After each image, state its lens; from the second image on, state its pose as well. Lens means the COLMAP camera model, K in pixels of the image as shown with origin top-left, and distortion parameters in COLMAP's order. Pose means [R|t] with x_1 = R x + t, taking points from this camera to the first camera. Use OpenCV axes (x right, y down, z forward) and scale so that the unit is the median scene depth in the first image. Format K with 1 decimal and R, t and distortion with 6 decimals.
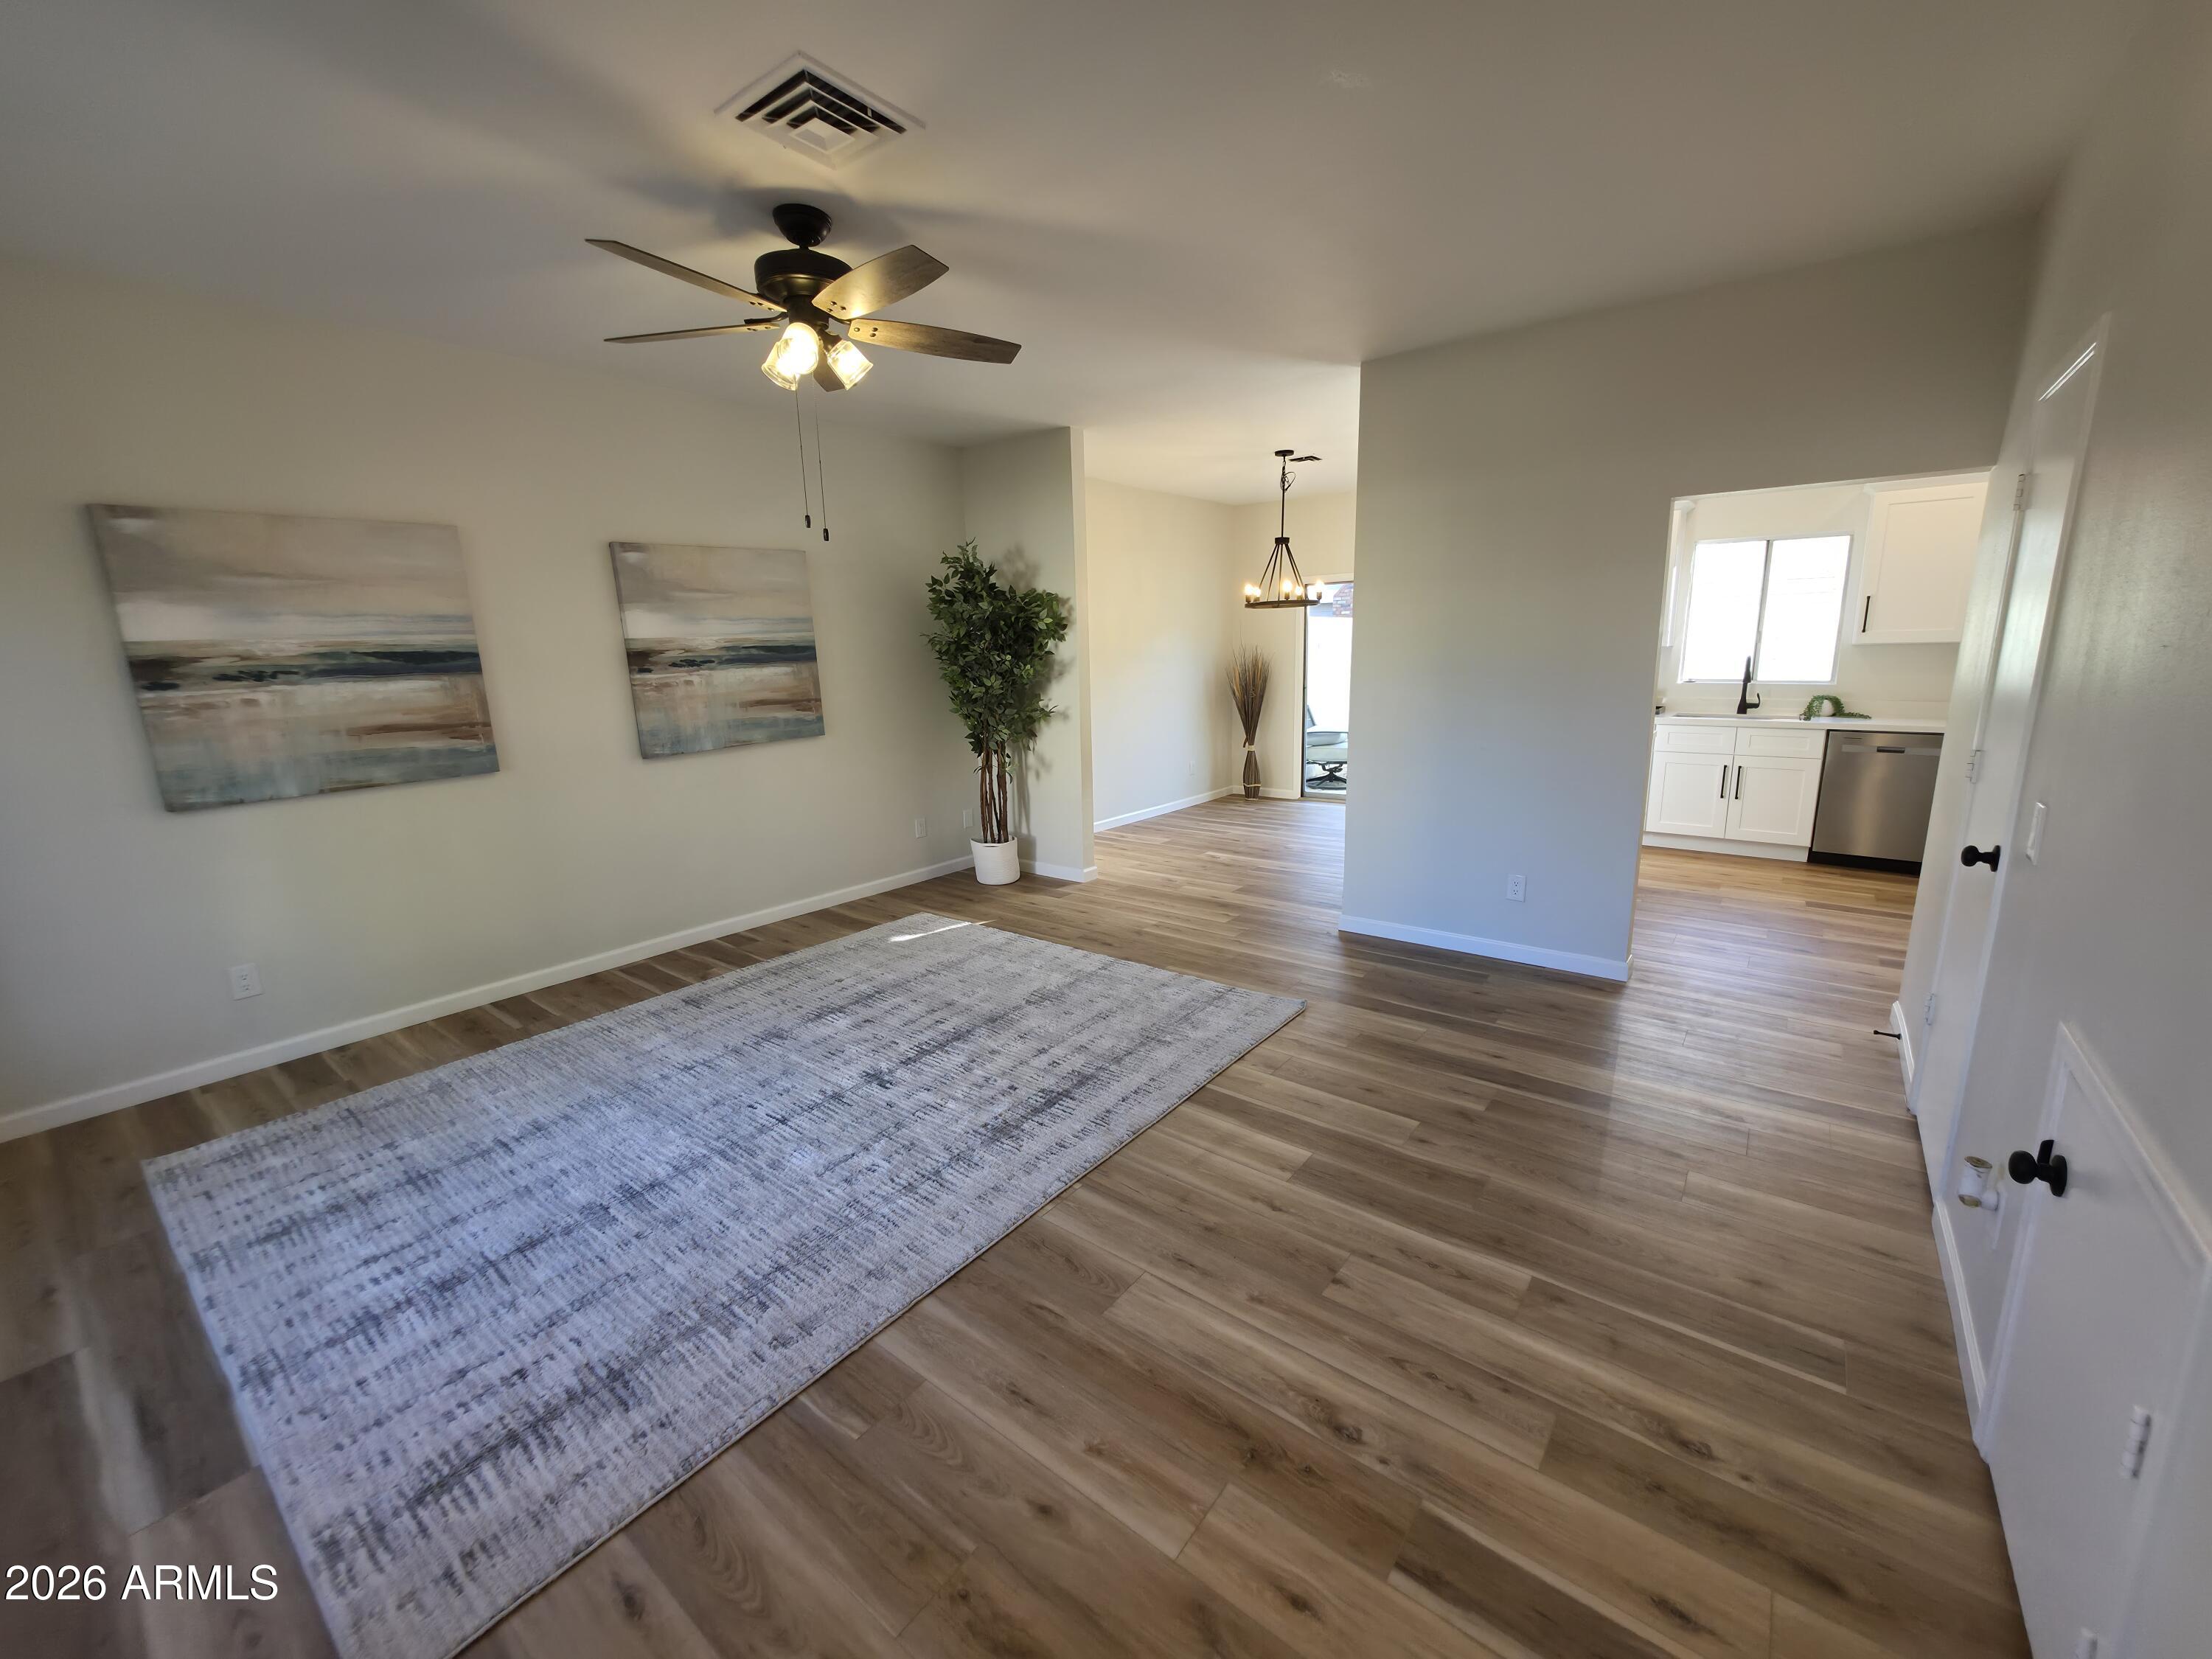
lens RADIAL K [[885.7, 0, 1102.7], [0, 885.7, 830.1], [0, 0, 1]] dist [-0.003759, -0.000076]
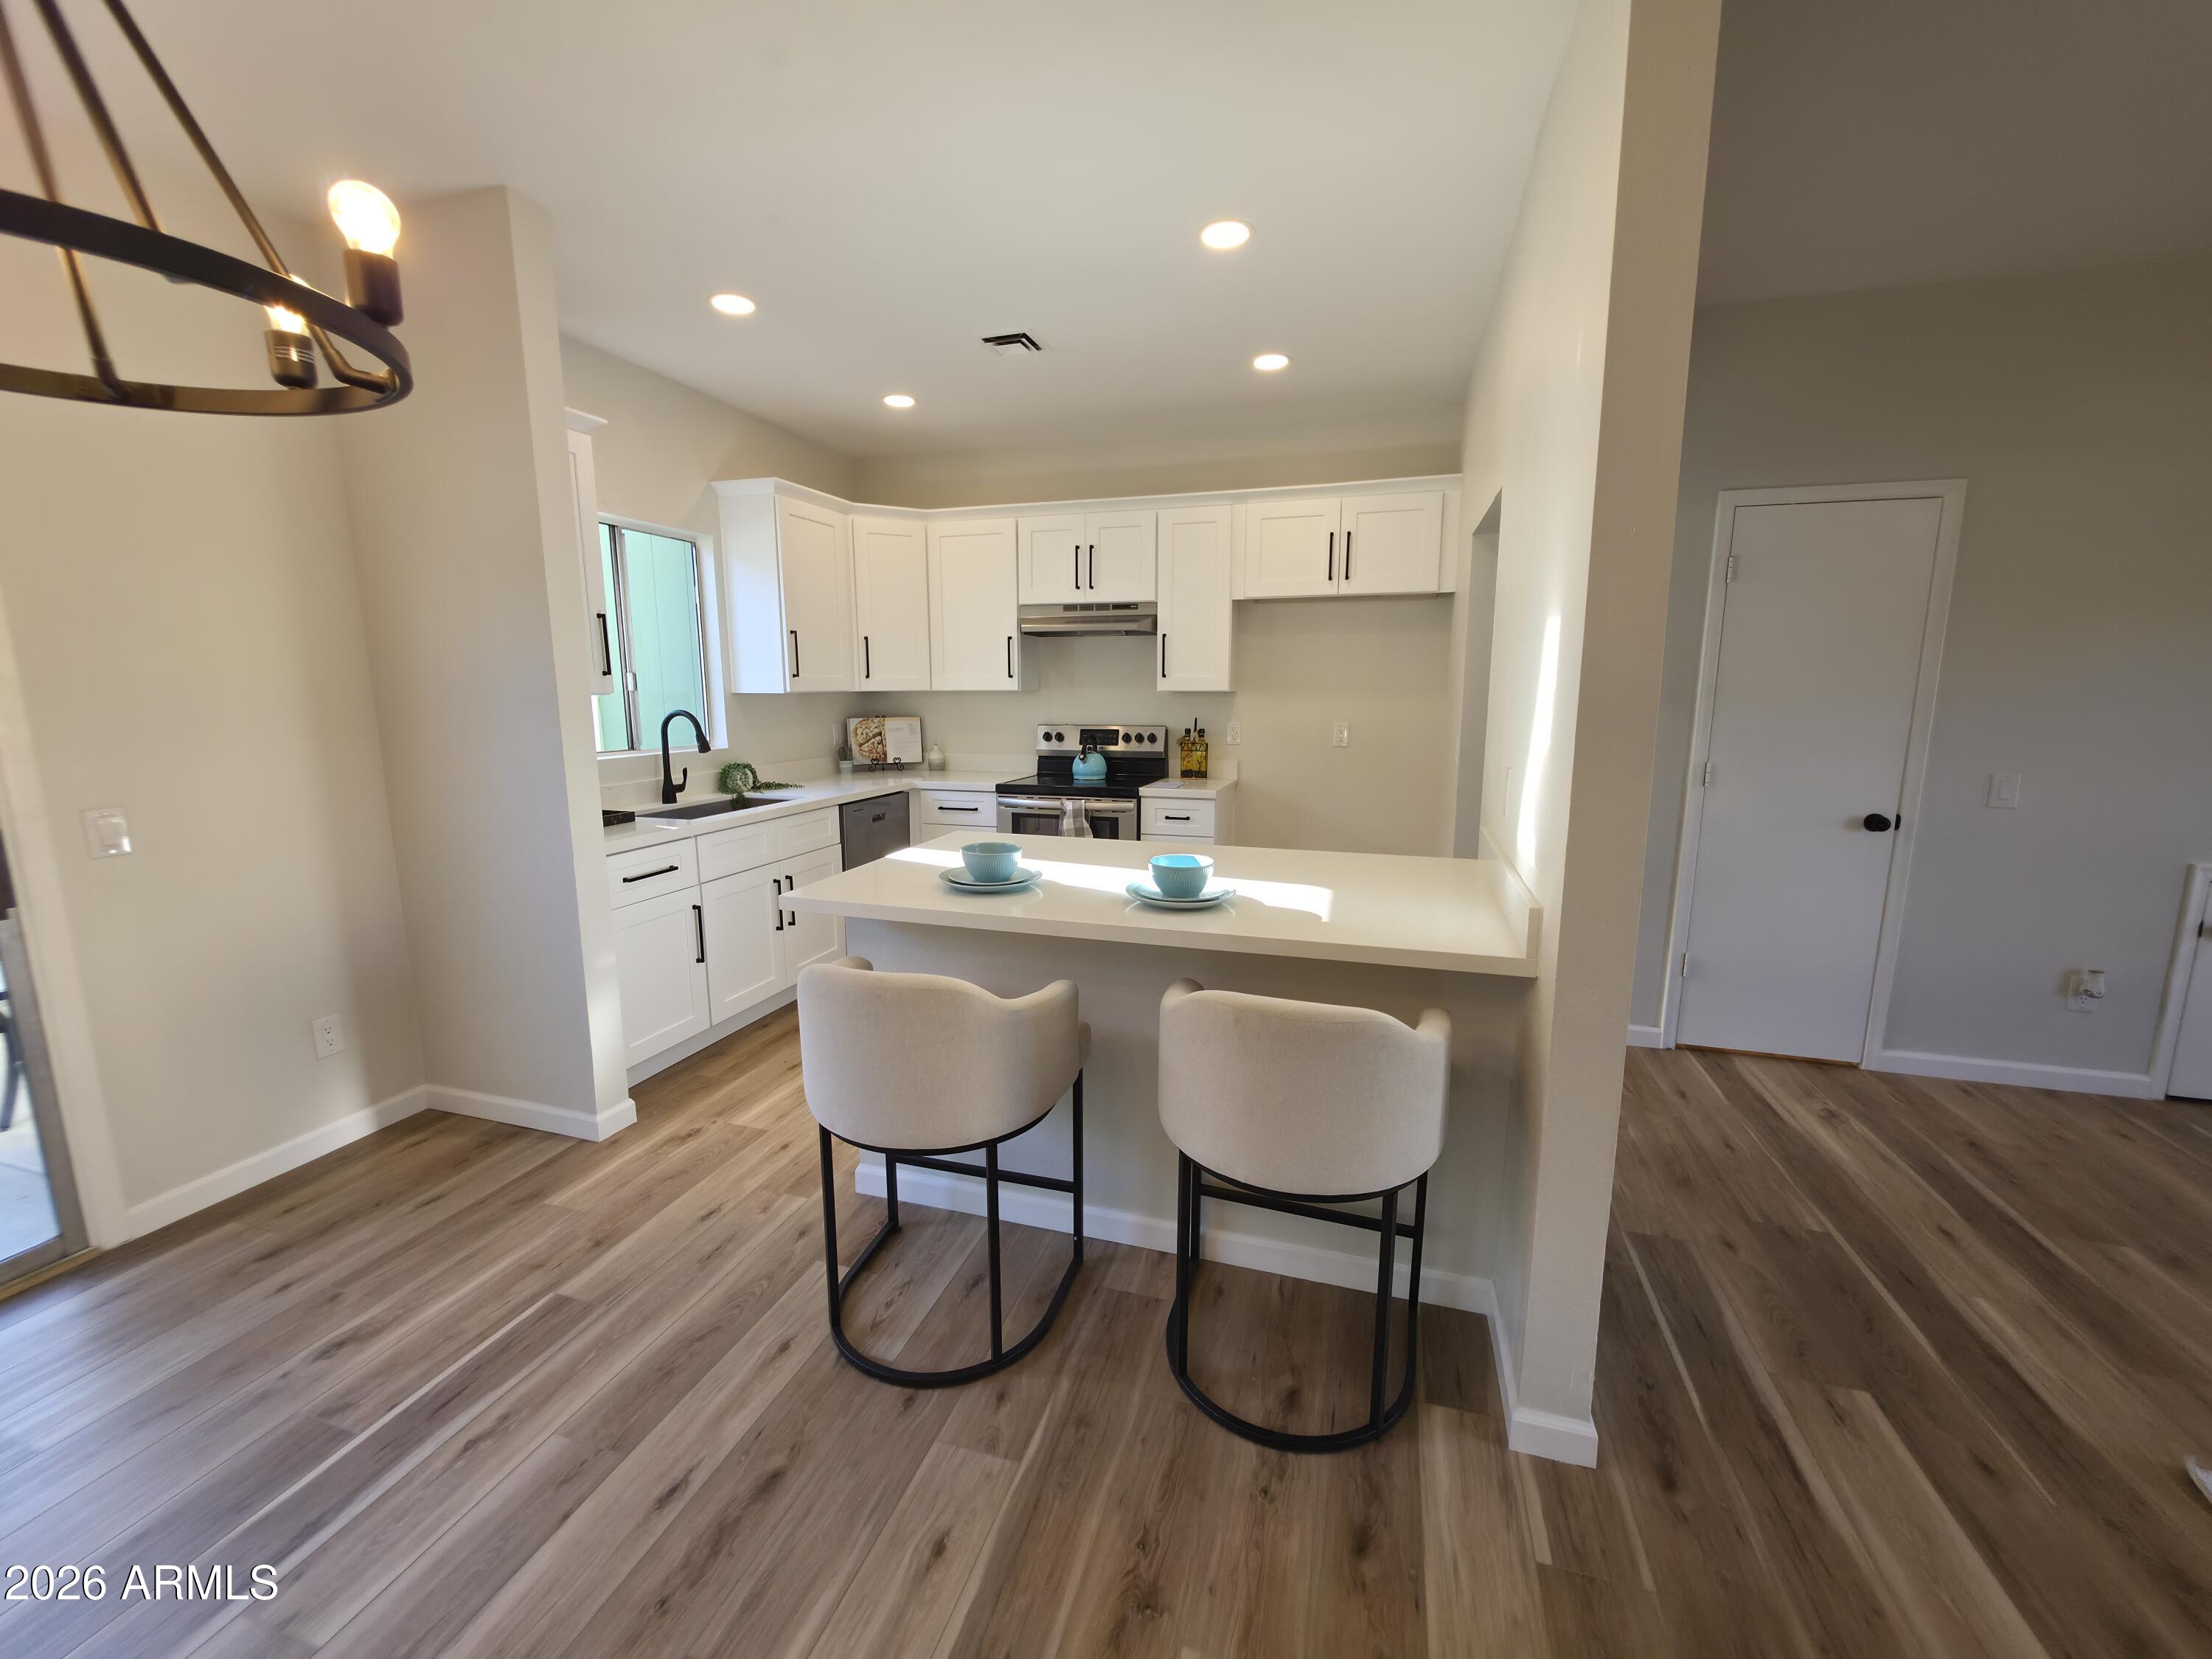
lens RADIAL K [[885.7, 0, 1102.7], [0, 885.7, 830.1], [0, 0, 1]] dist [-0.003759, -0.000076]
pose [[-0.357528, -0.128212, 0.925060, 0.056492], [0.198309, 0.957519, 0.209356, -0.312716], [-0.912604, 0.258299, -0.316915, 1.577890]]
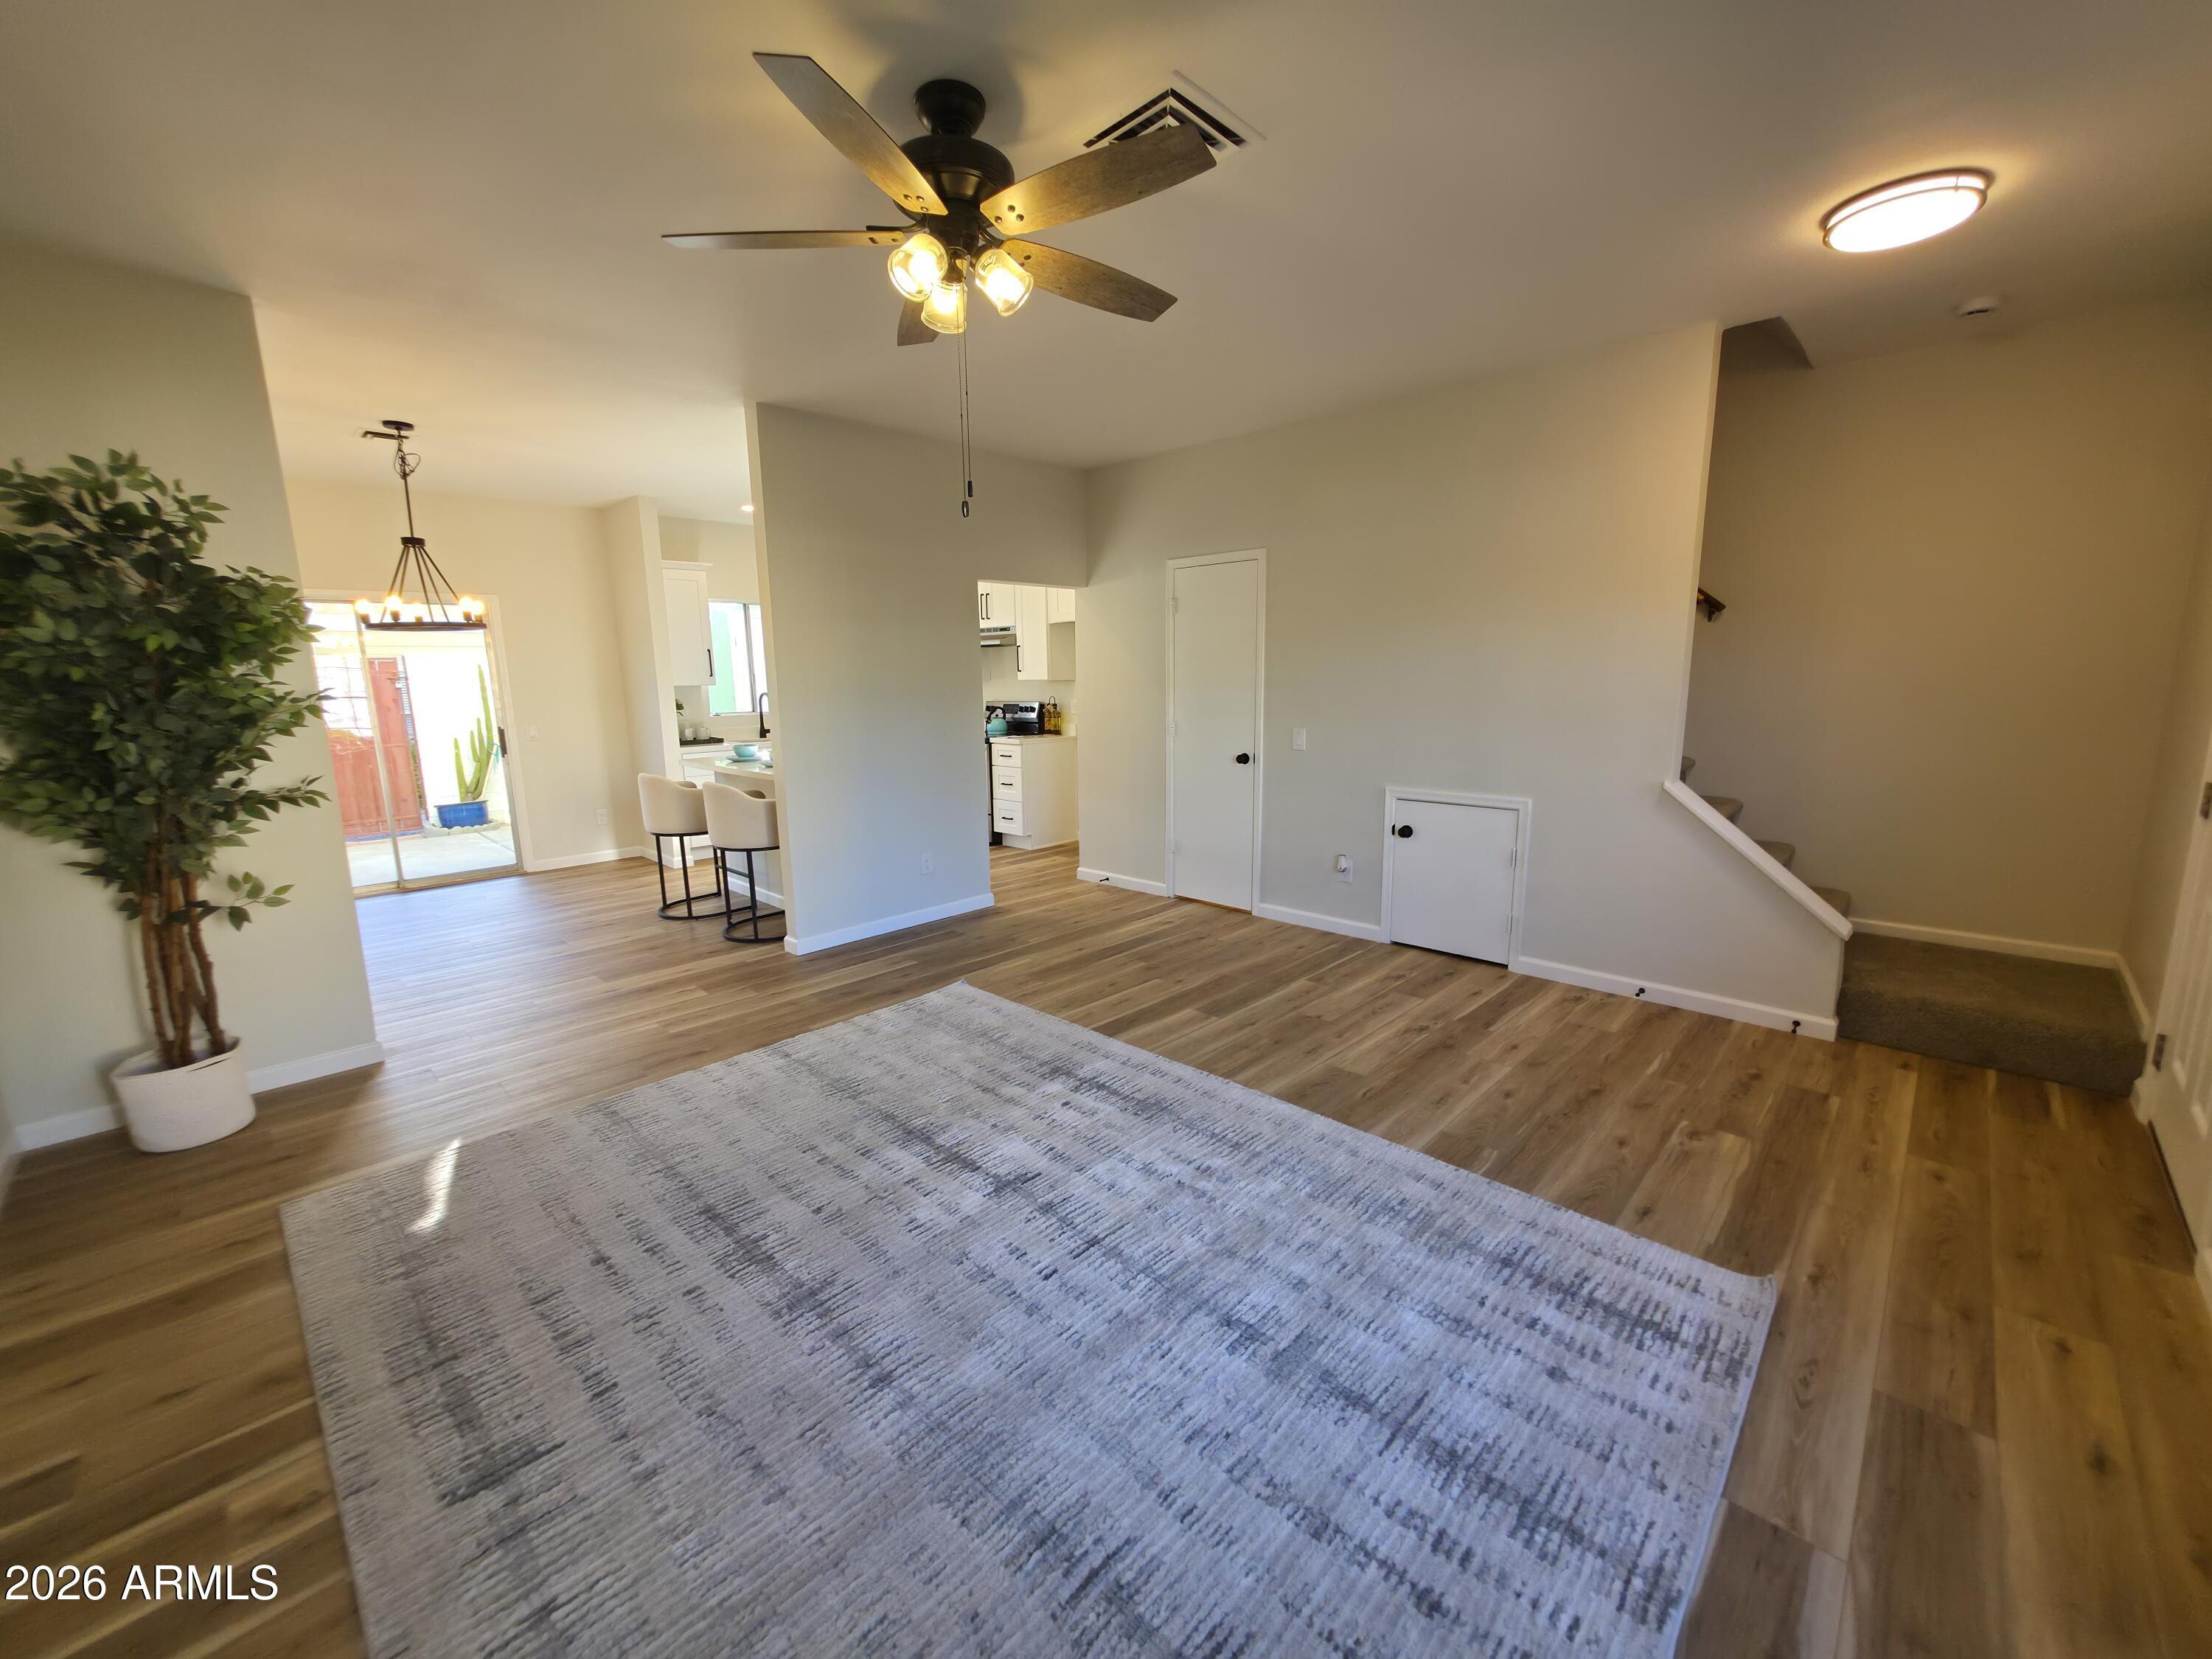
lens RADIAL K [[885.7, 0, 1102.7], [0, 885.7, 830.1], [0, 0, 1]] dist [-0.003759, -0.000076]
pose [[0.105640, -0.153499, 0.982486, -0.859061], [0.216170, 0.967932, 0.127982, -0.103284], [-0.970624, 0.198864, 0.135434, 0.641898]]
